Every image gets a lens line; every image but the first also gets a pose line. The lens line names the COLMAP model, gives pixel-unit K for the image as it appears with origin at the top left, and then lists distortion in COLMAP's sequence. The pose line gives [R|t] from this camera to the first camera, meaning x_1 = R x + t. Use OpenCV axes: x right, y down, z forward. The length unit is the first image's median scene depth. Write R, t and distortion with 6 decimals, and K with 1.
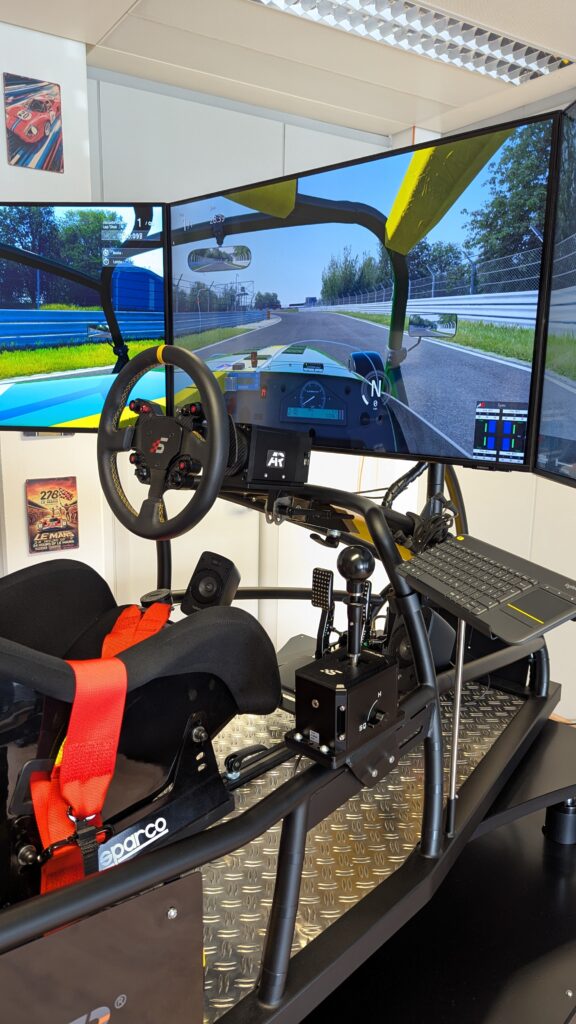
lens RADIAL K [[733.9, 0, 291.5], [0, 733.9, 514.8], [0, 0, 1]] dist [0.051734, -0.051345]
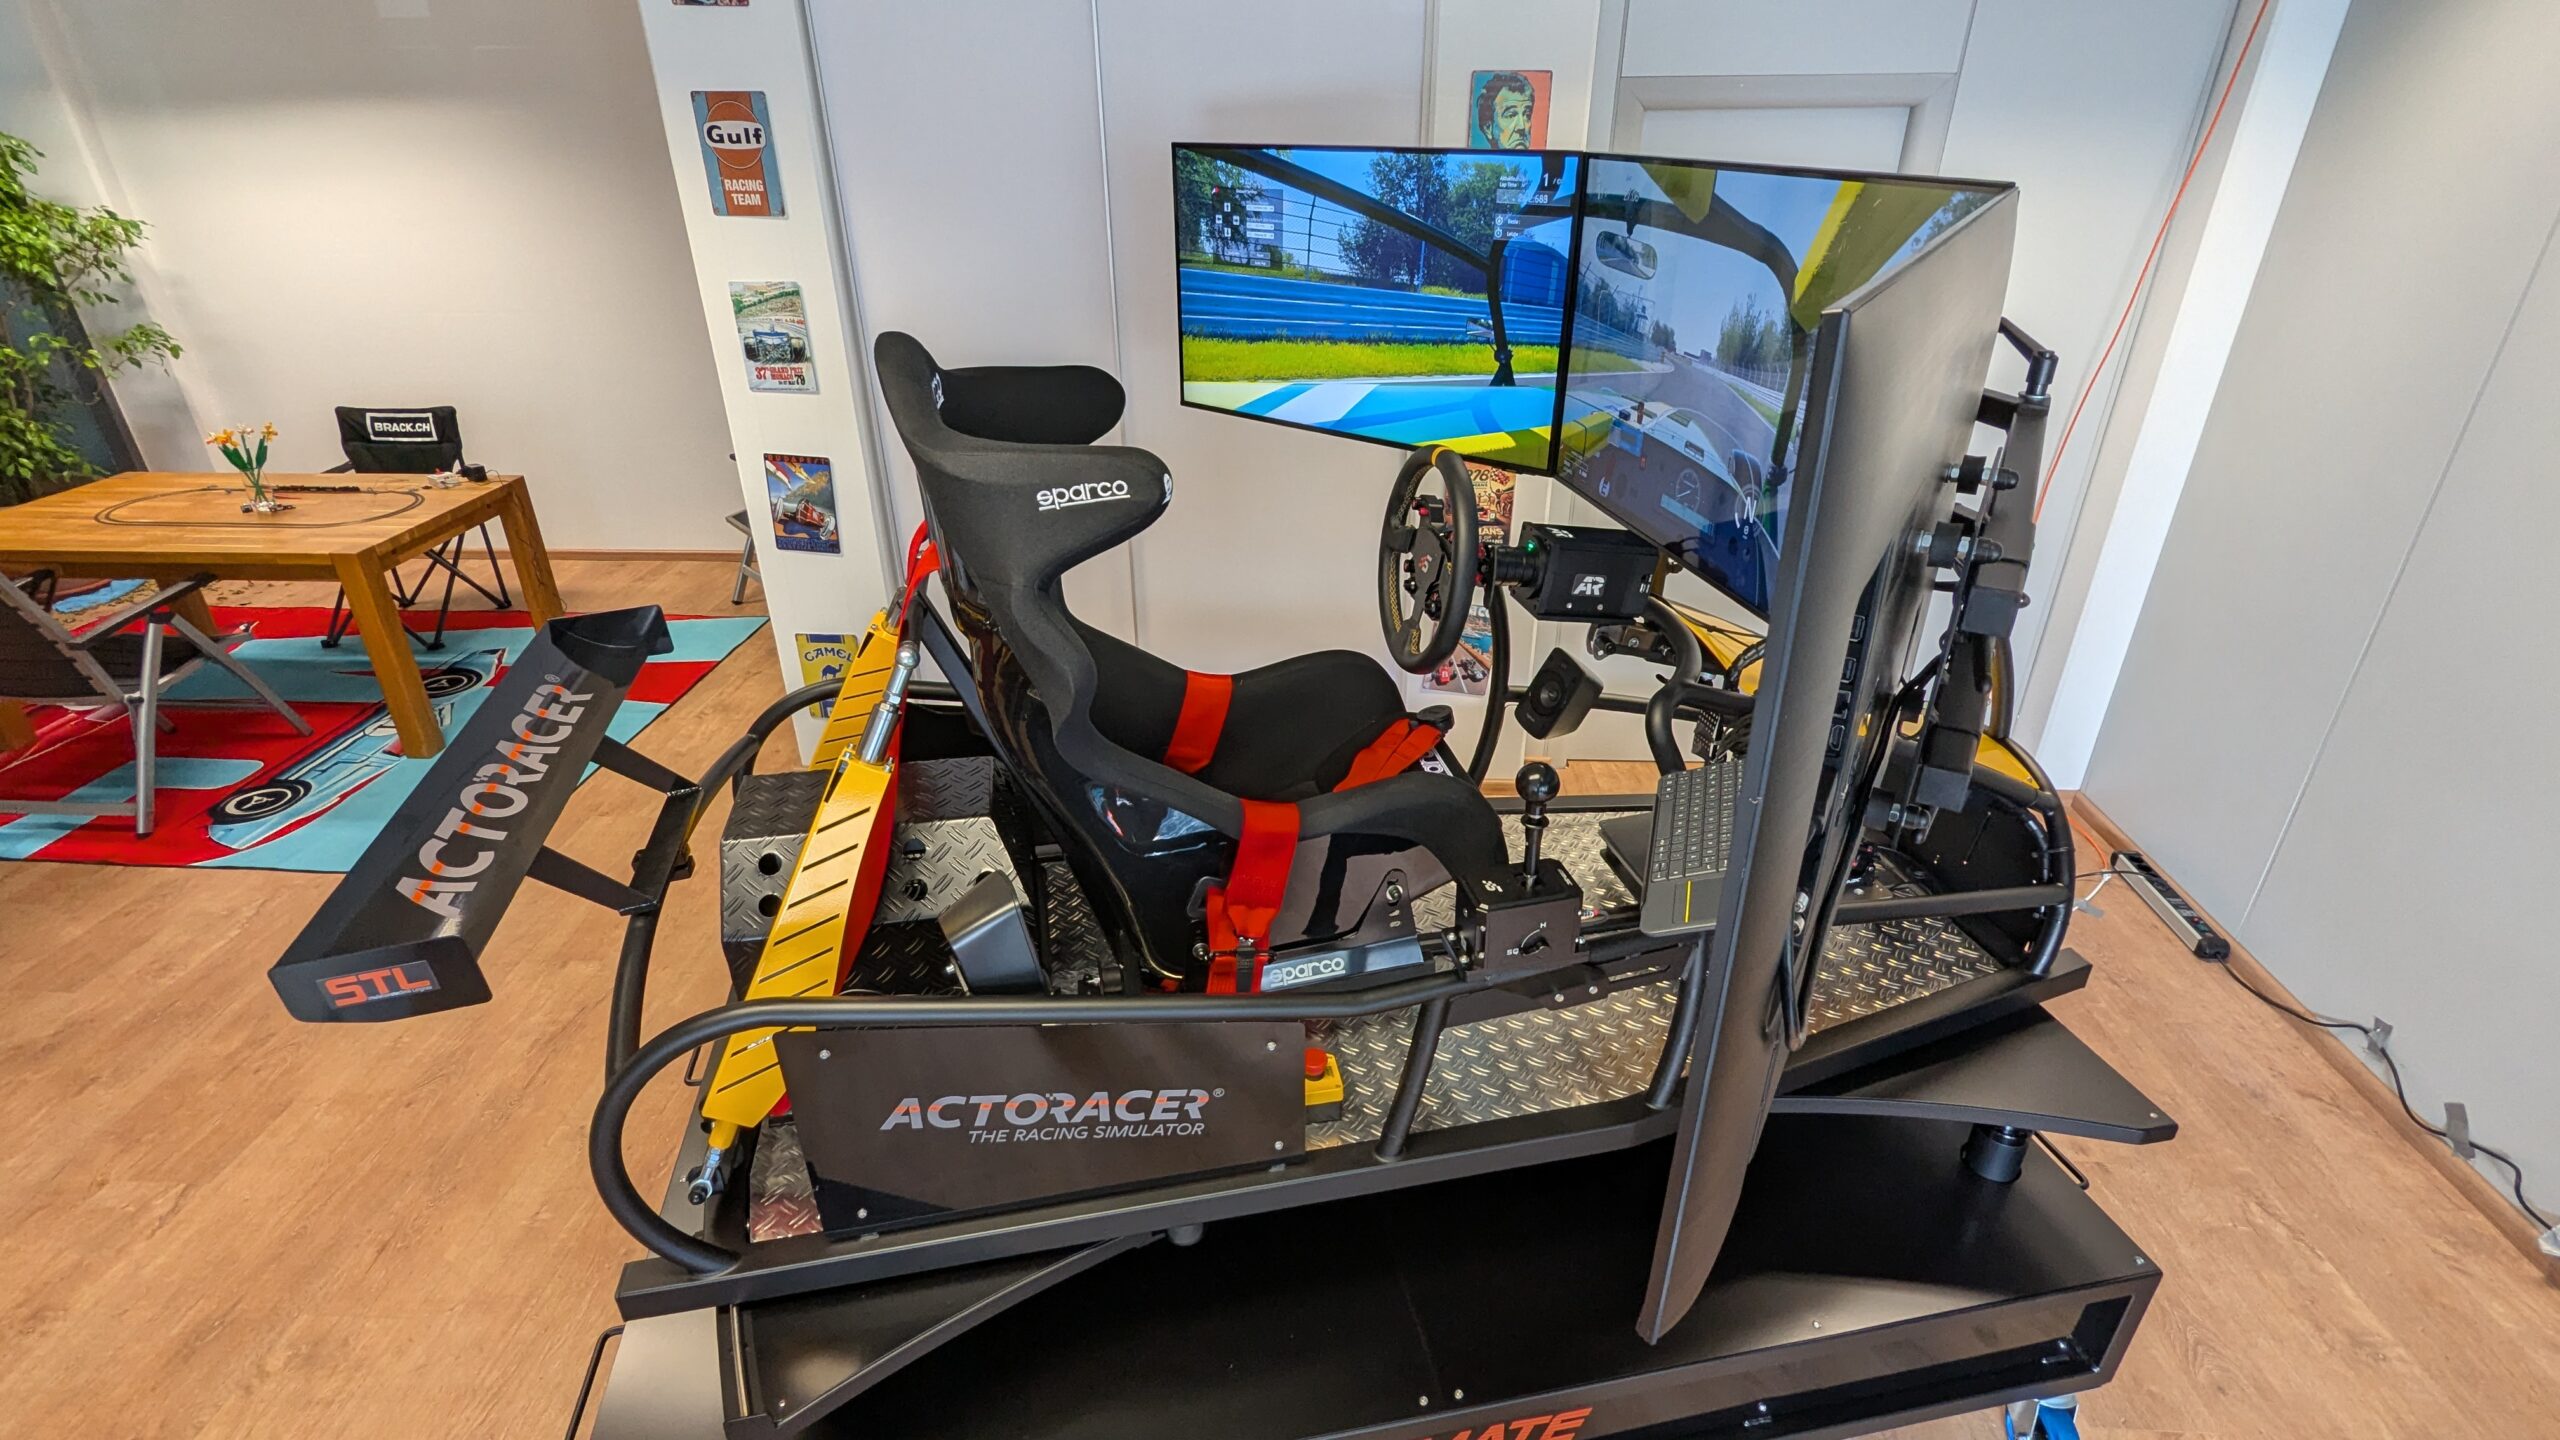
lens RADIAL K [[1212.2, 0, 1274.7], [0, 1212.2, 713.8], [0, 0, 1]] dist [-0.001857, 0.000533]
pose [[0.811198, 0.245887, -0.530563, 0.402755], [-0.091660, 0.949550, 0.299922, -0.288233], [0.577543, -0.194664, 0.792811, -0.211531]]
